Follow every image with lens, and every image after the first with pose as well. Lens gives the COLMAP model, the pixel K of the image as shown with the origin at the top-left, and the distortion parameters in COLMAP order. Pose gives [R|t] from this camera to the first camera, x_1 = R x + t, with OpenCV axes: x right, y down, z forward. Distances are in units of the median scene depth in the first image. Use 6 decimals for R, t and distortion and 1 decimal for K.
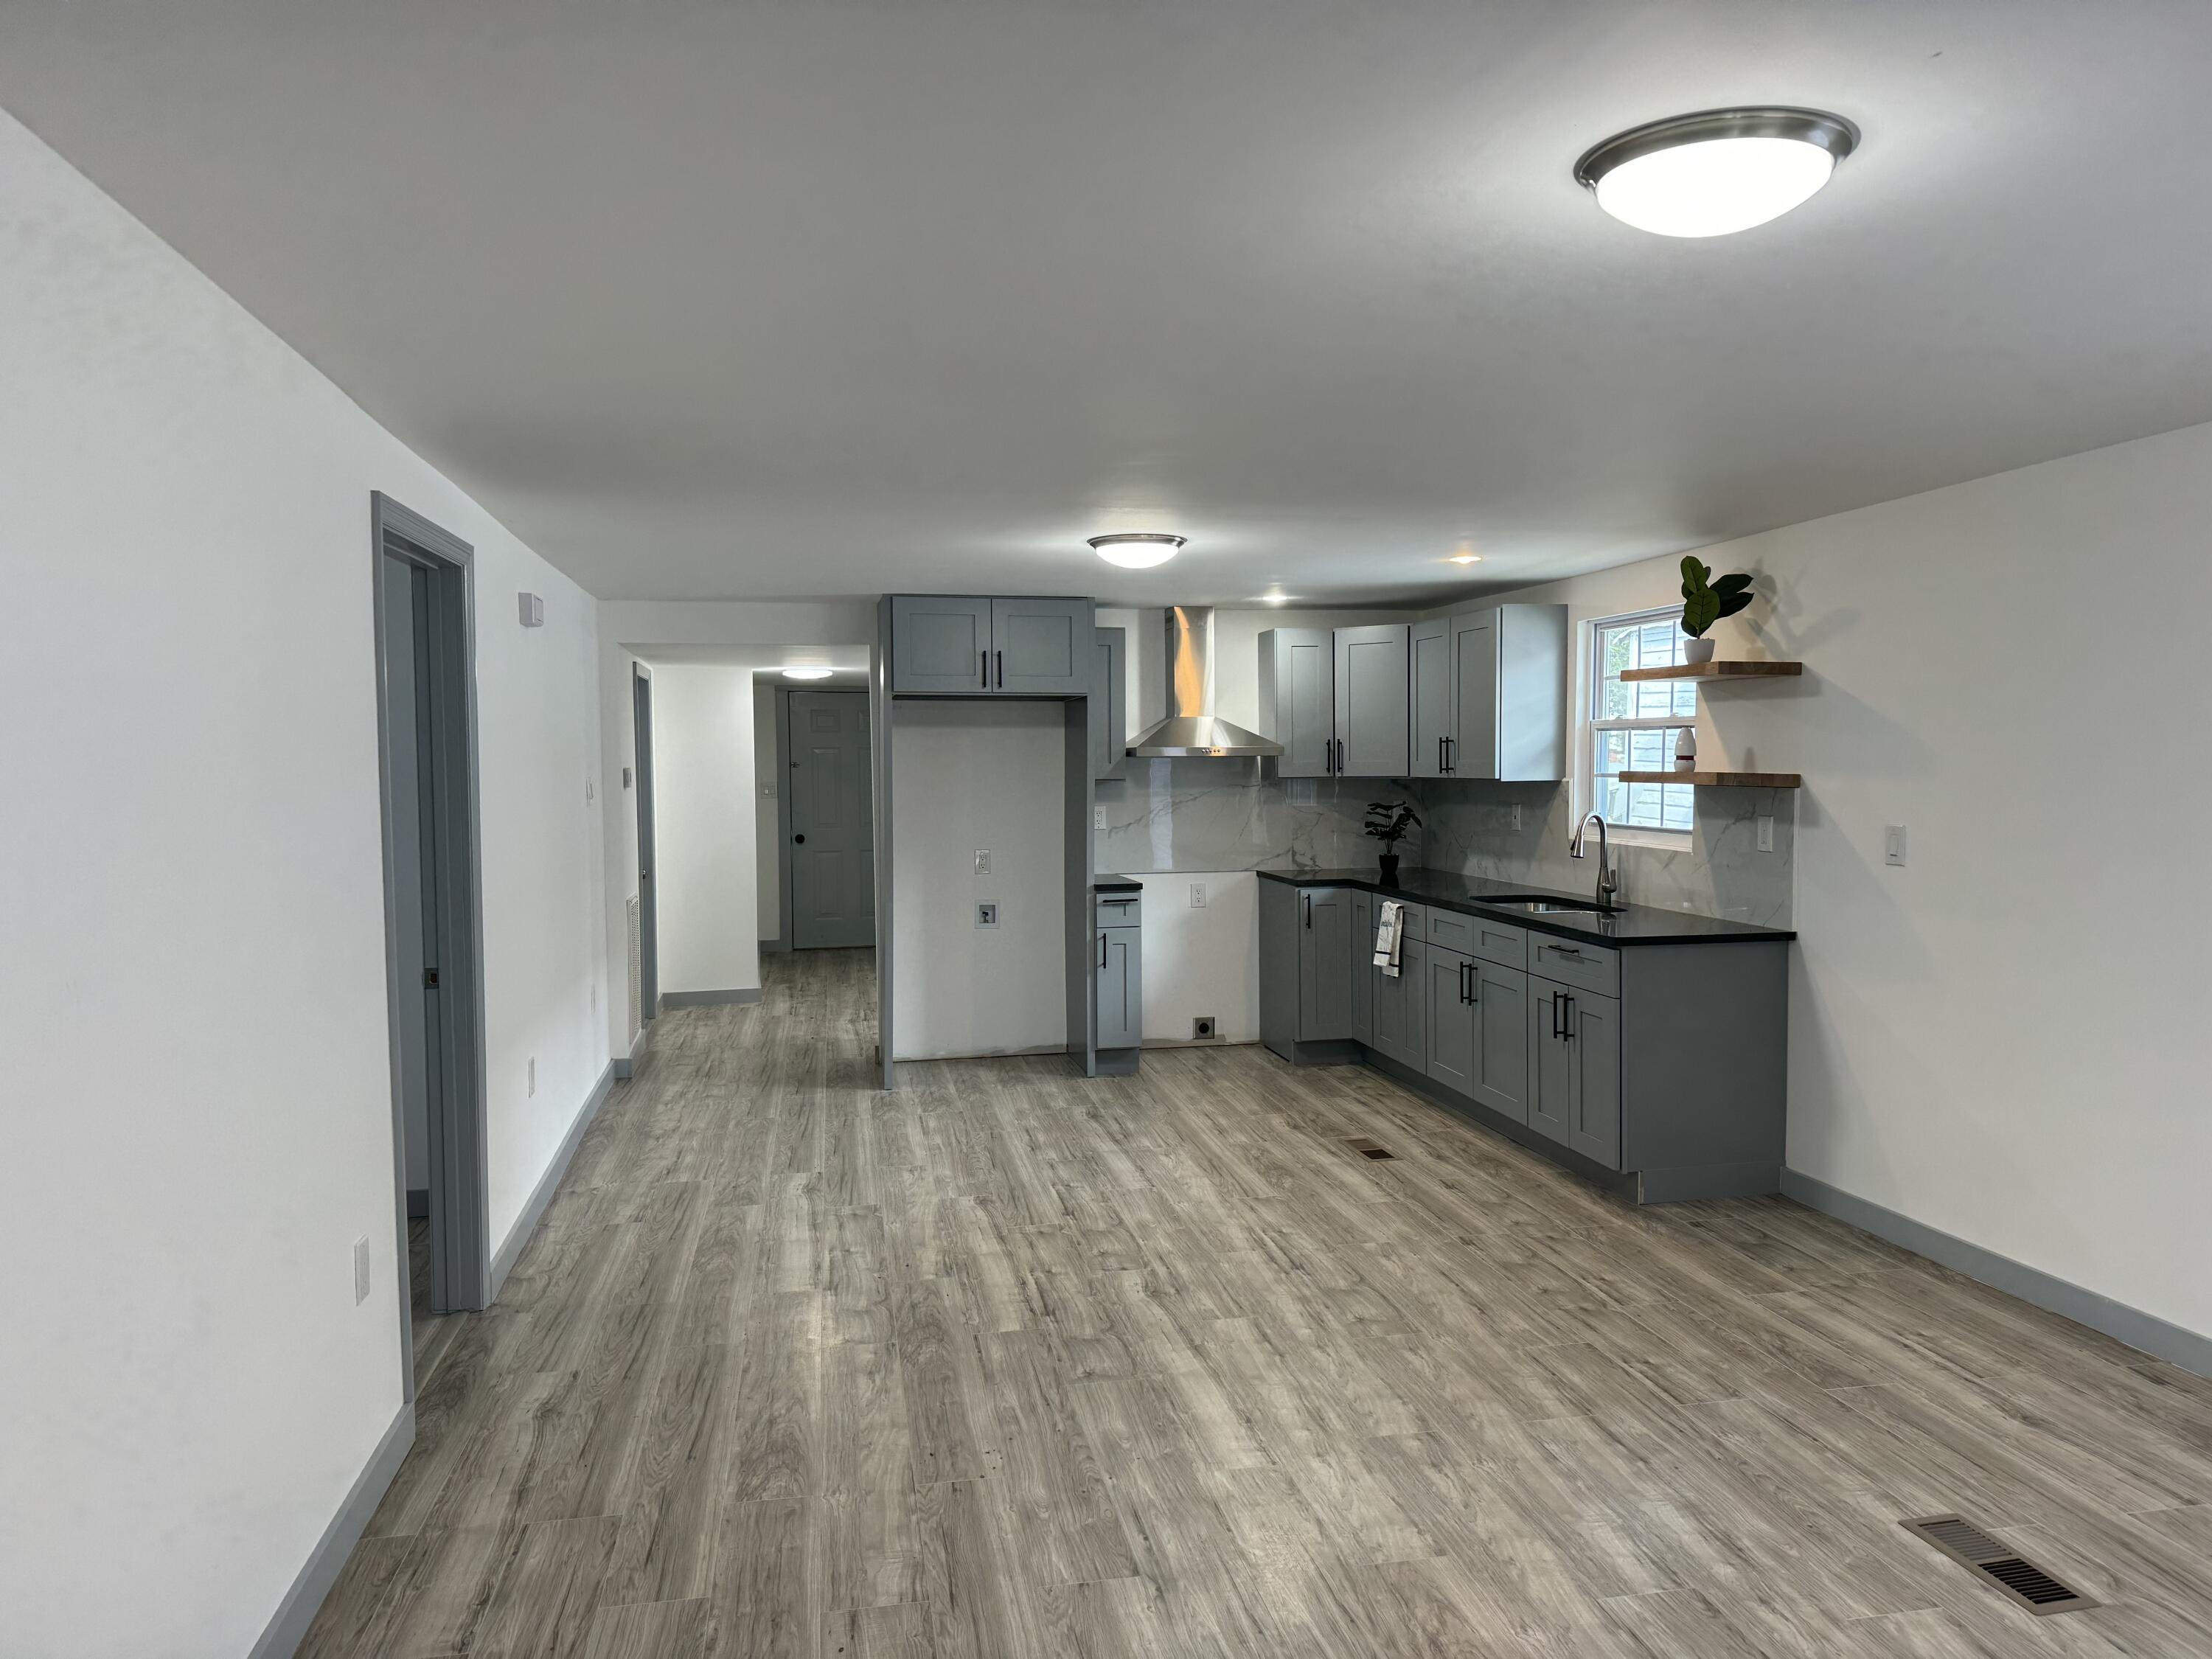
lens RADIAL K [[1577.4, 0, 1112.0], [0, 1577.4, 829.0], [0, 0, 1]] dist [0.028643, -0.031319]
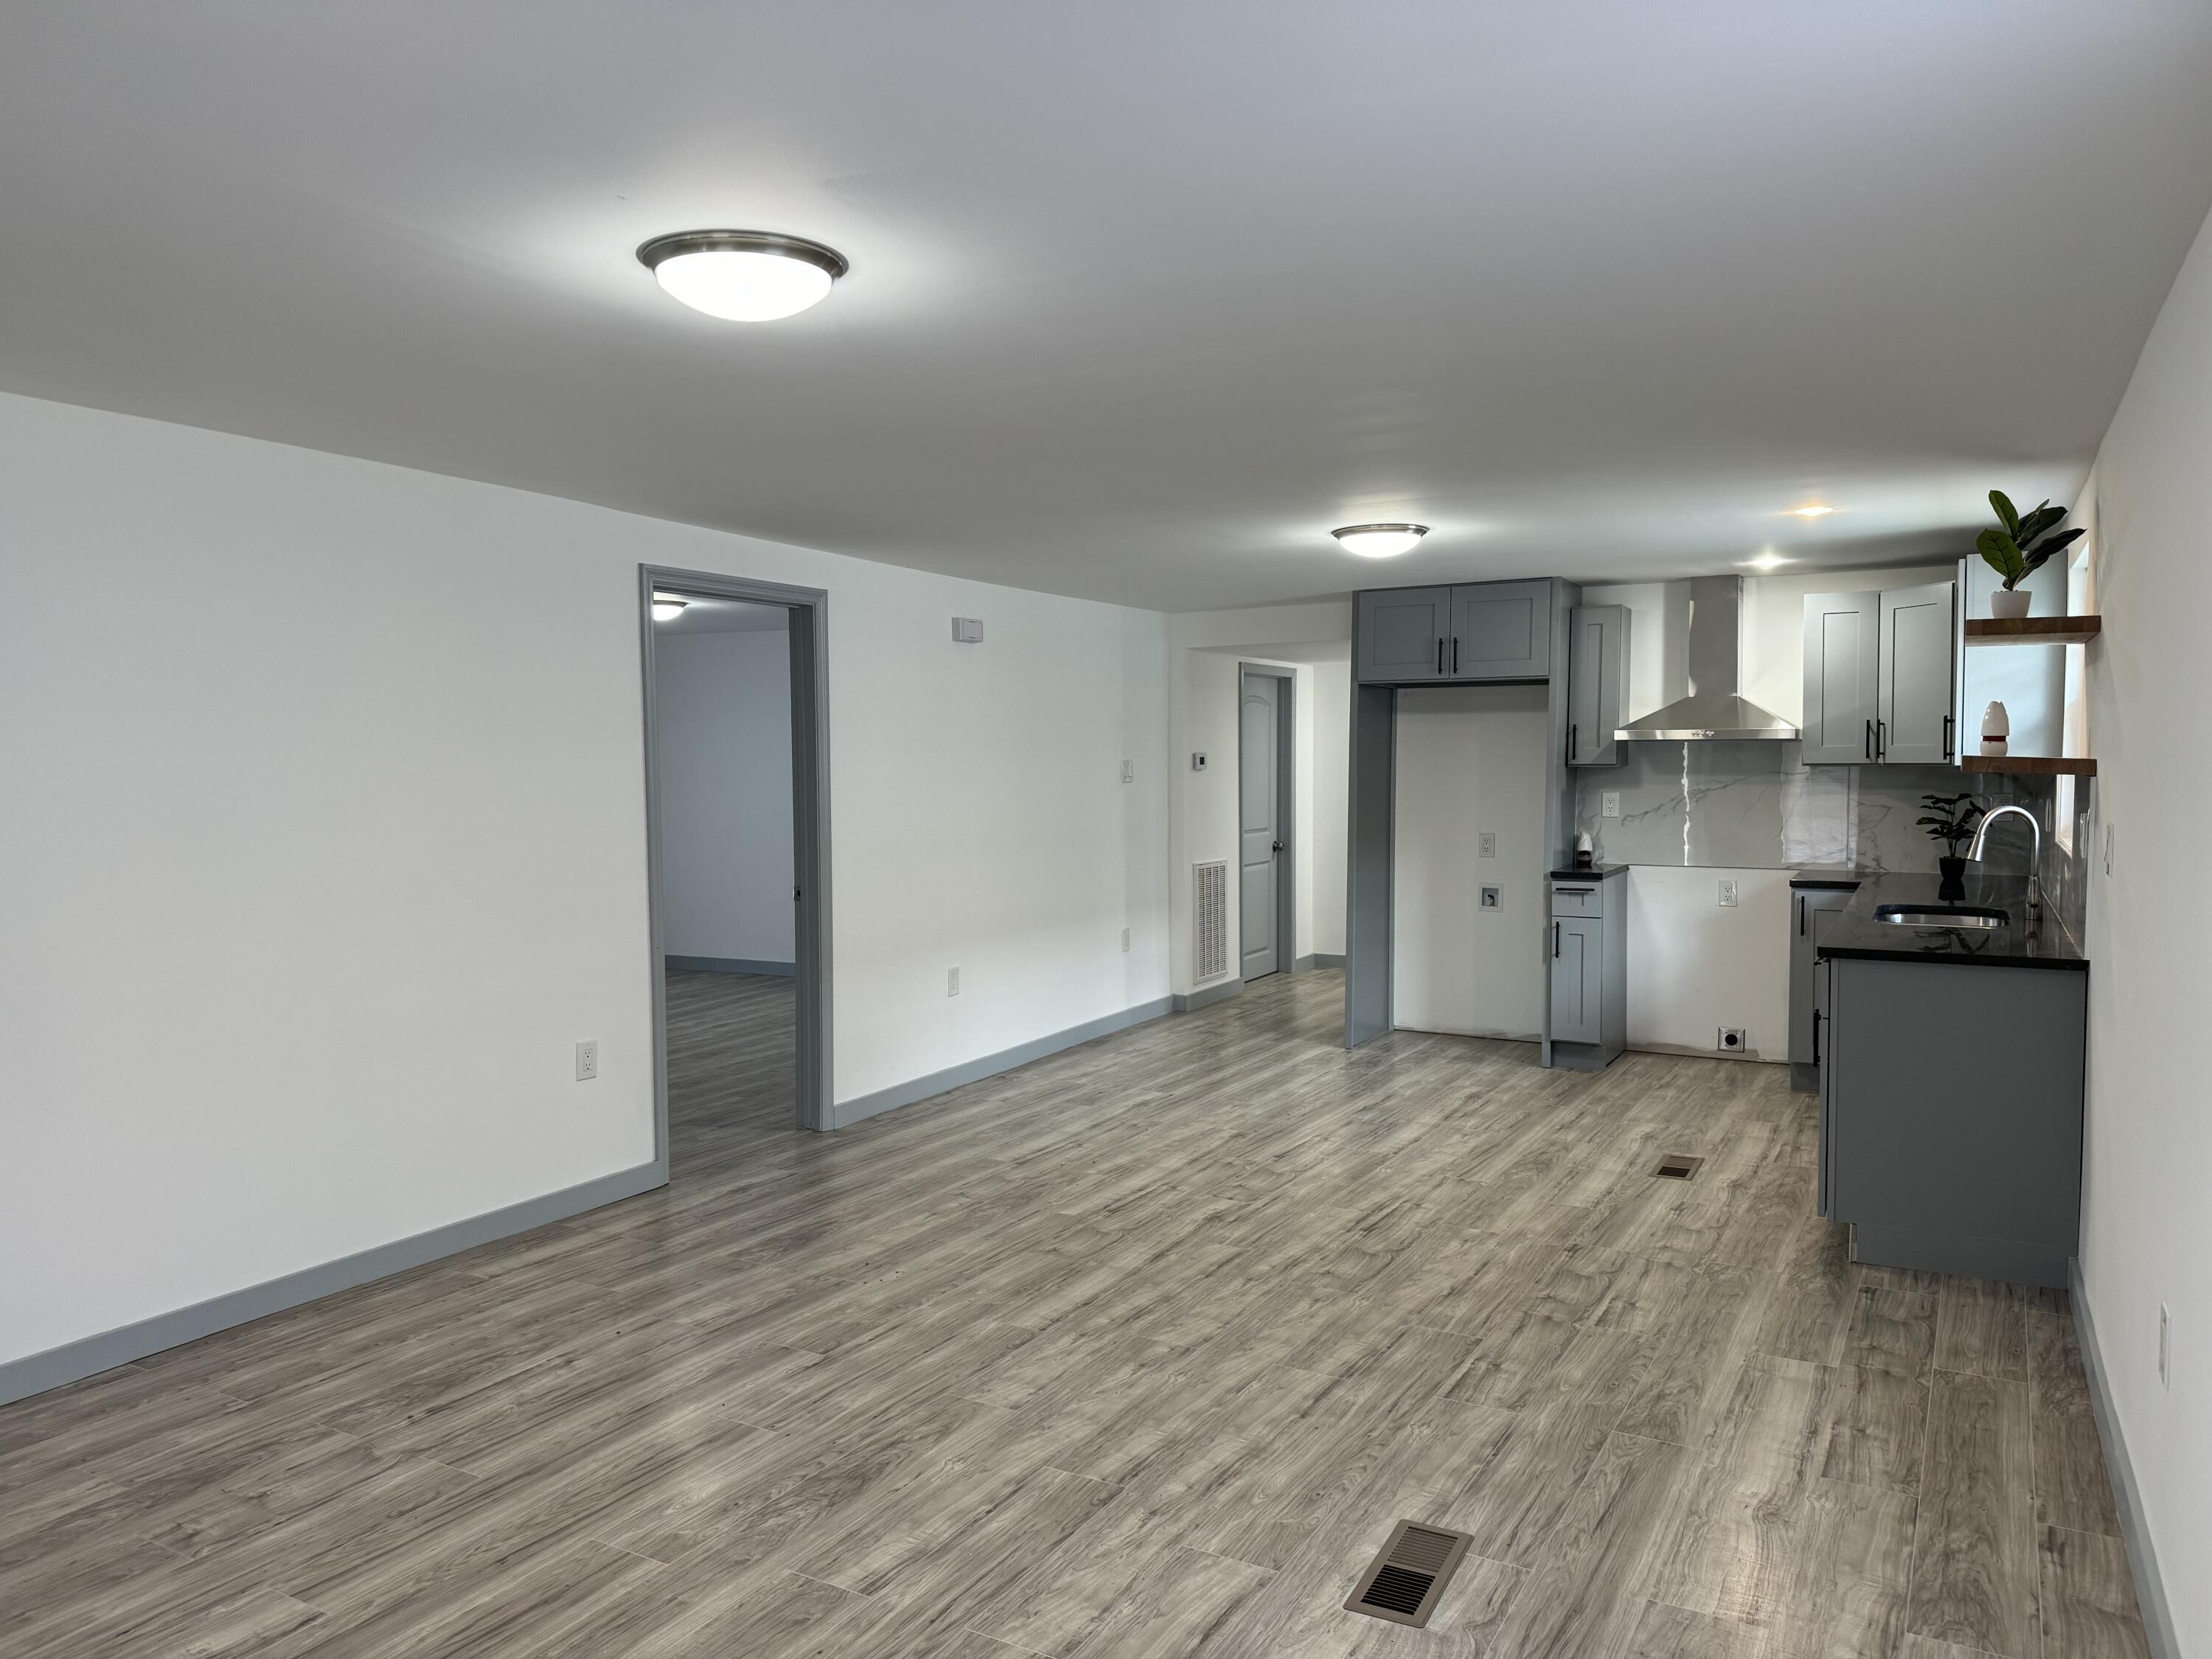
lens RADIAL K [[1577.4, 0, 1098.1], [0, 1577.4, 828.0], [0, 0, 1]] dist [0.028643, -0.031319]
pose [[0.762524, 0.039904, -0.645728, 0.610214], [-0.041116, 0.999067, 0.013187, 0.010197], [0.645652, 0.016494, 0.763454, 0.093828]]
